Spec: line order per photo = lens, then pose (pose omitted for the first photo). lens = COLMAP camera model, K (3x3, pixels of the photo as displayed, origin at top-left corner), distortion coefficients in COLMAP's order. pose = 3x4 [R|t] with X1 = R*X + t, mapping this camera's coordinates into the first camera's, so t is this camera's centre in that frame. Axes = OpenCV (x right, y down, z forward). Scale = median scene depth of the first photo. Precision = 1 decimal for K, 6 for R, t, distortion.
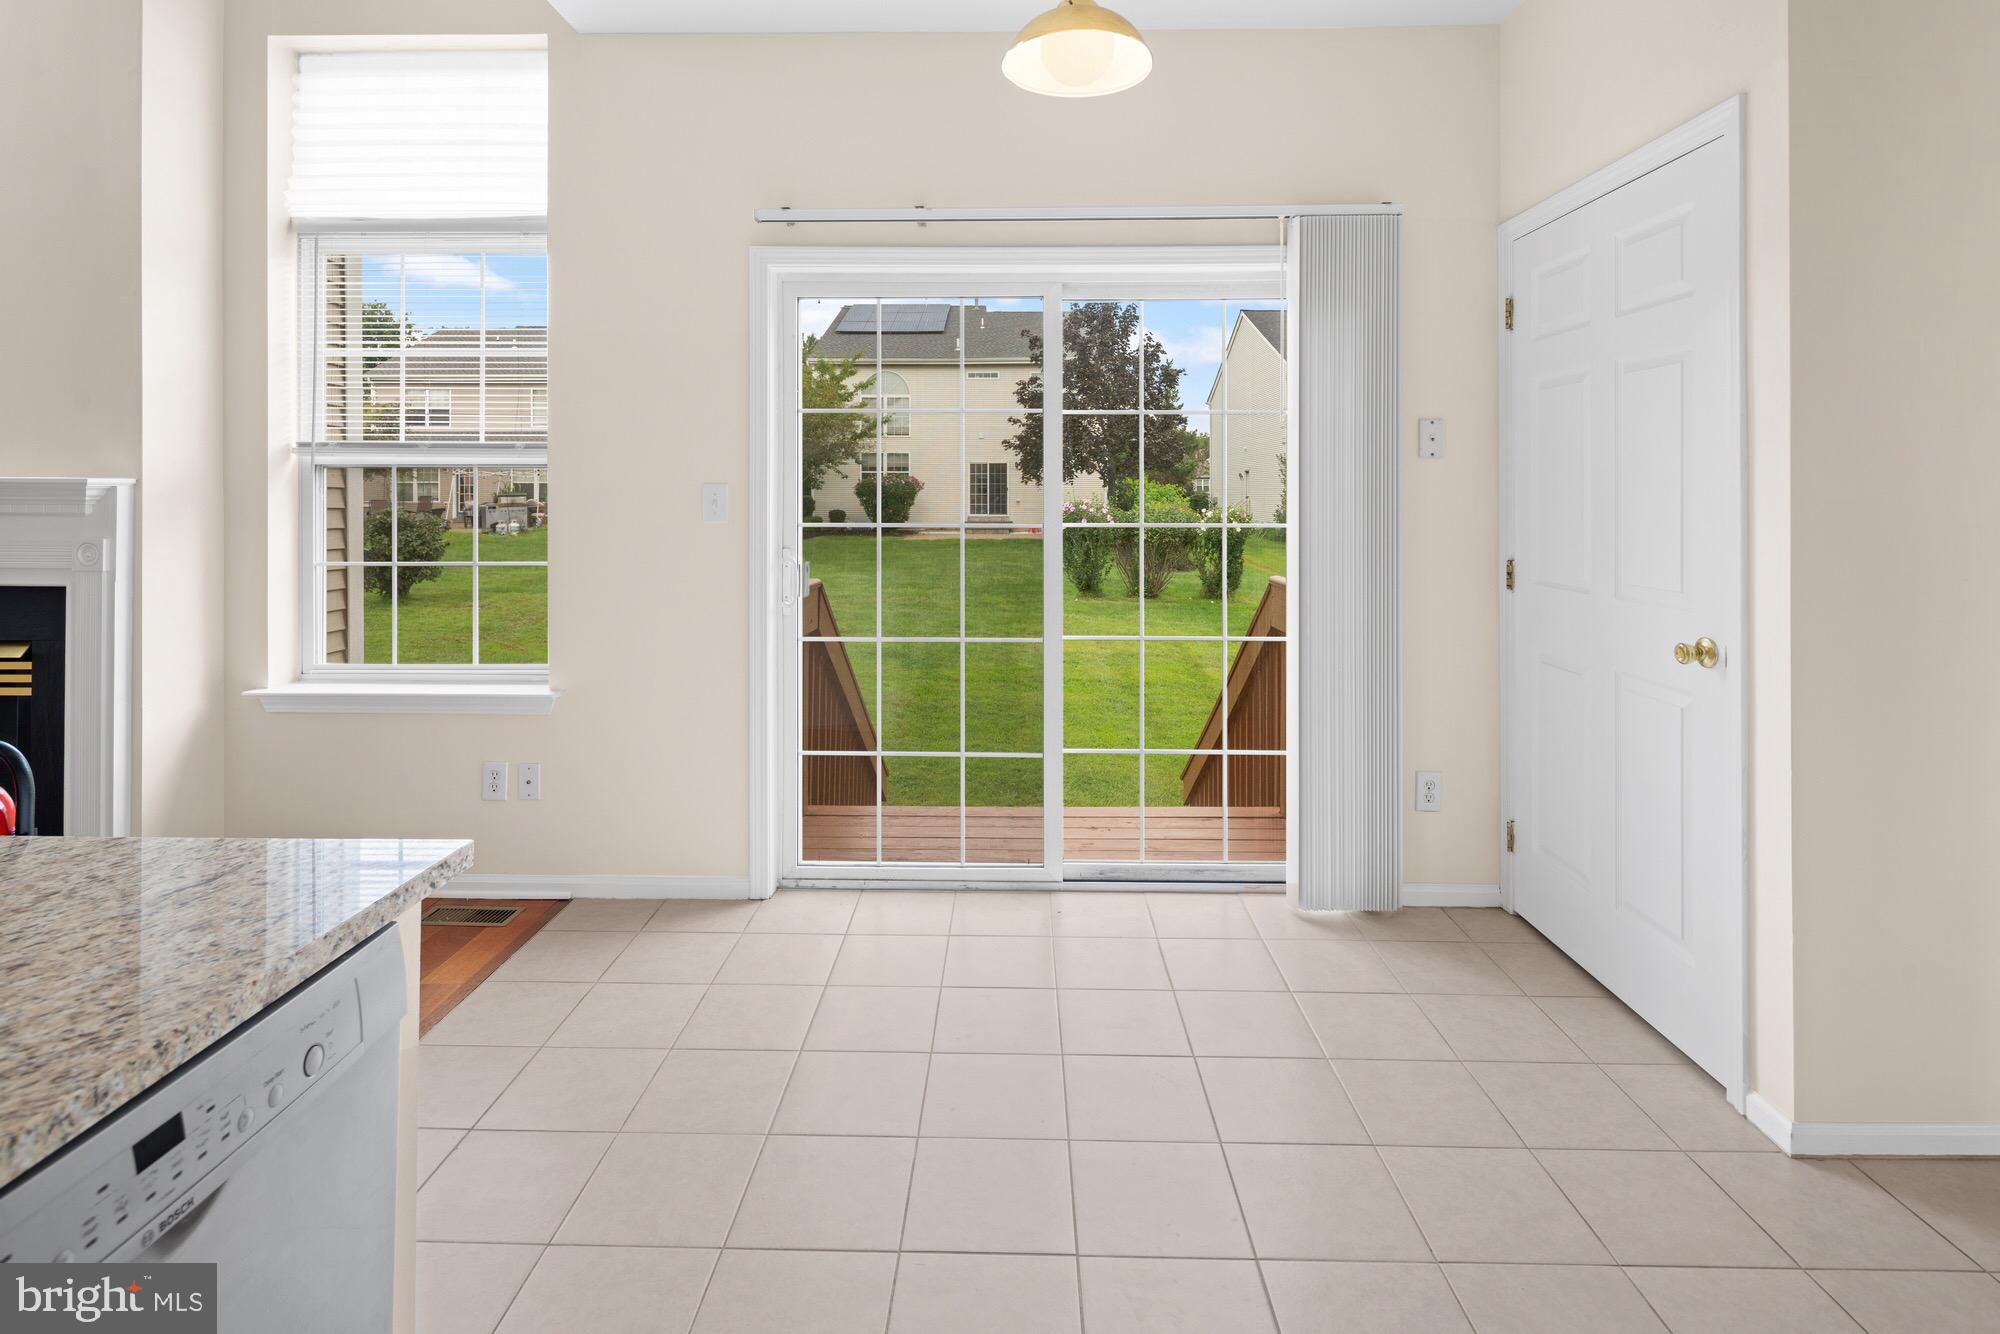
lens RADIAL K [[989.6, 0, 995.5], [0, 989.6, 487.5], [0, 0, 1]] dist [-0.001157, -0.001459]
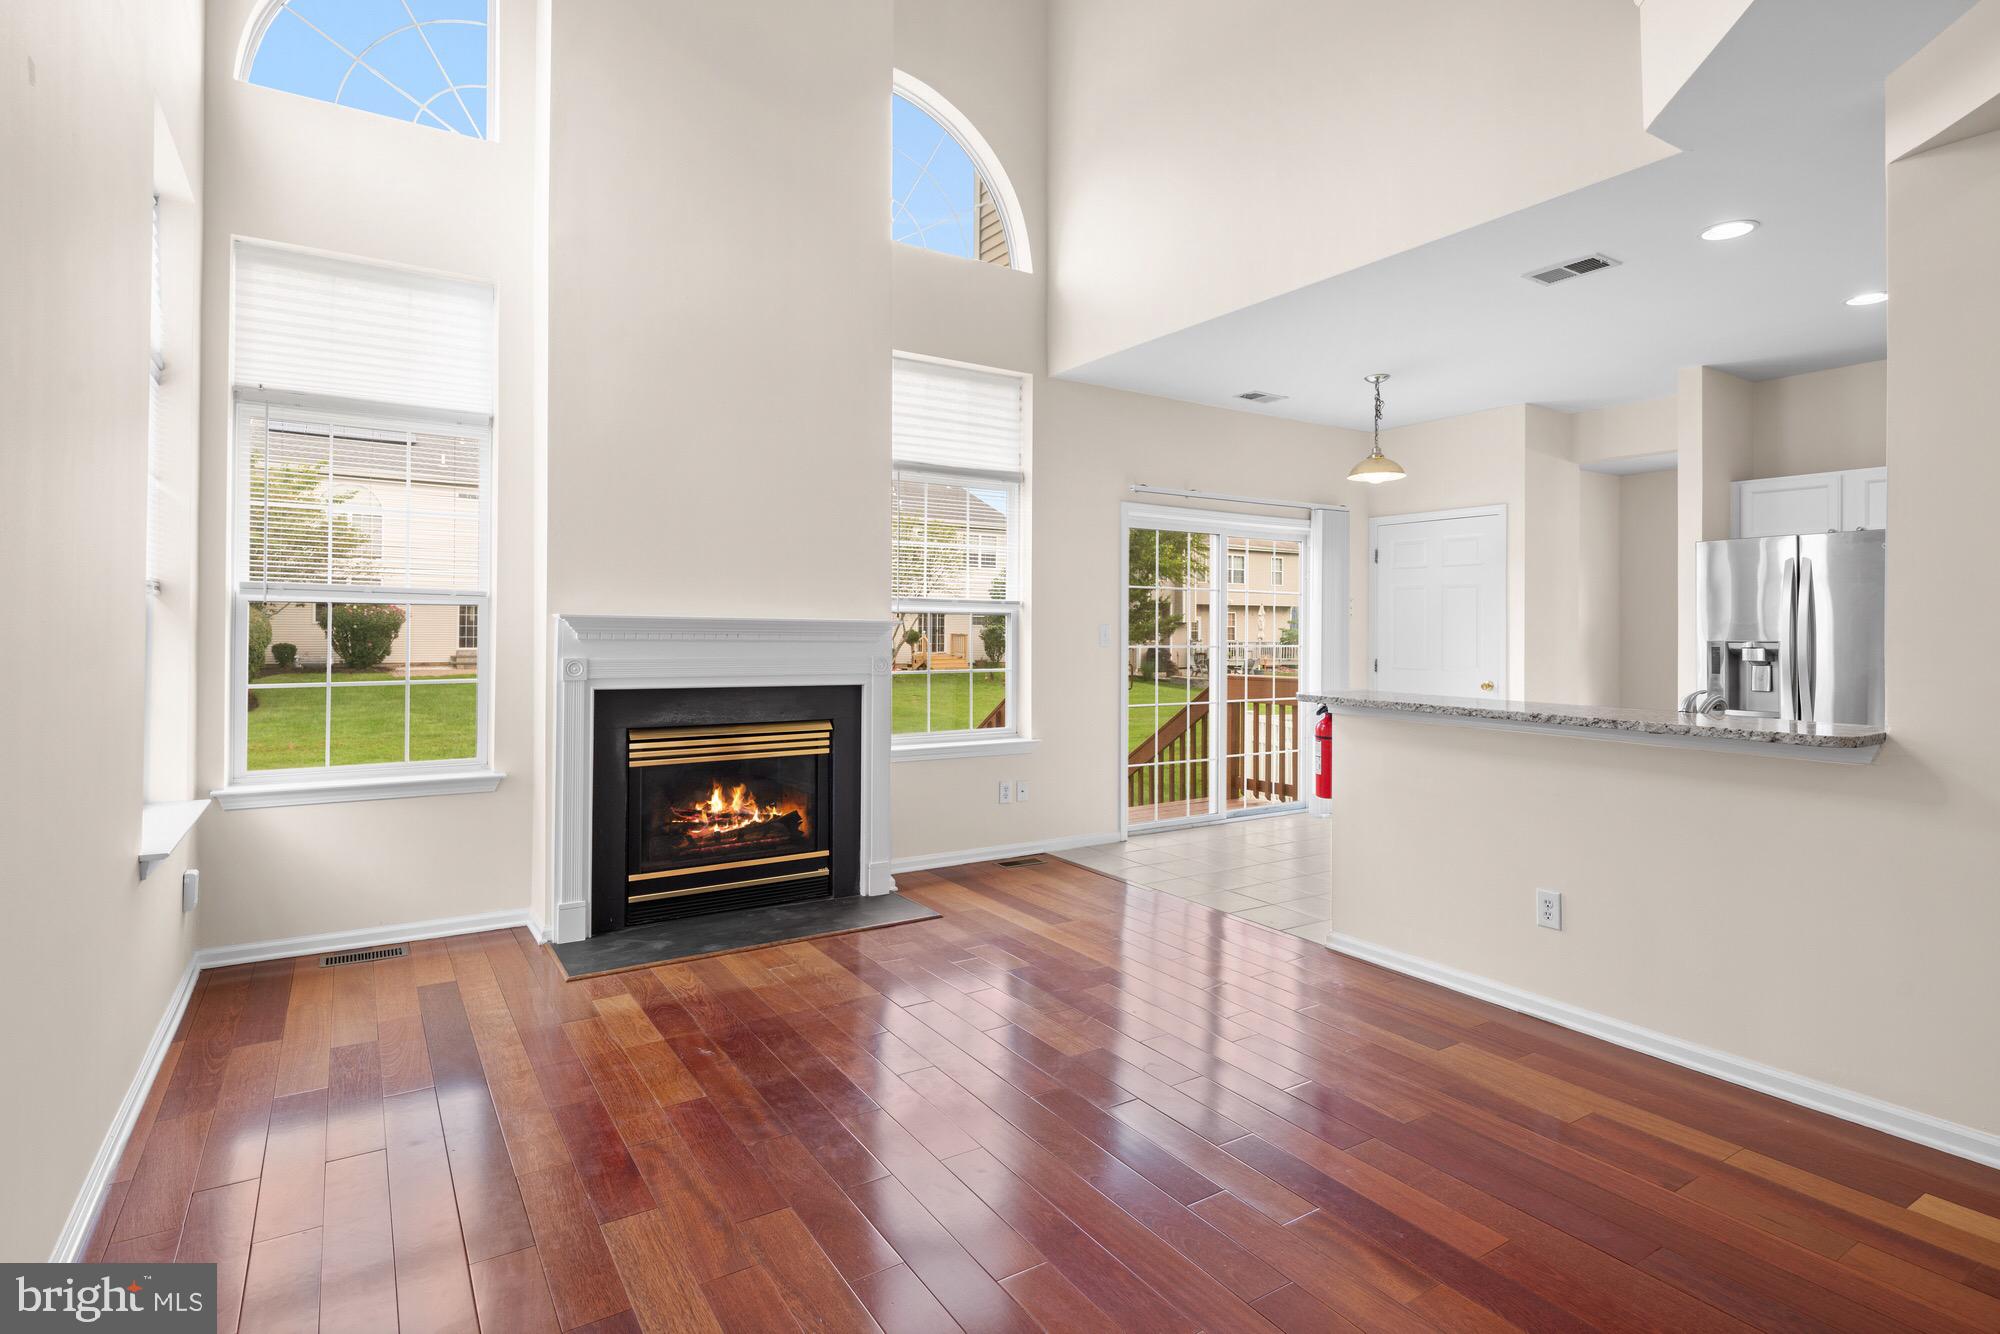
lens RADIAL K [[997.3, 0, 985.8], [0, 997.3, 617.1], [0, 0, 1]] dist [-0.003018, -0.000916]
pose [[0.835625, 0.011671, 0.549176, -1.436455], [-0.009935, 0.999932, -0.006133, -0.004815], [-0.549210, -0.000331, 0.835684, -0.444297]]
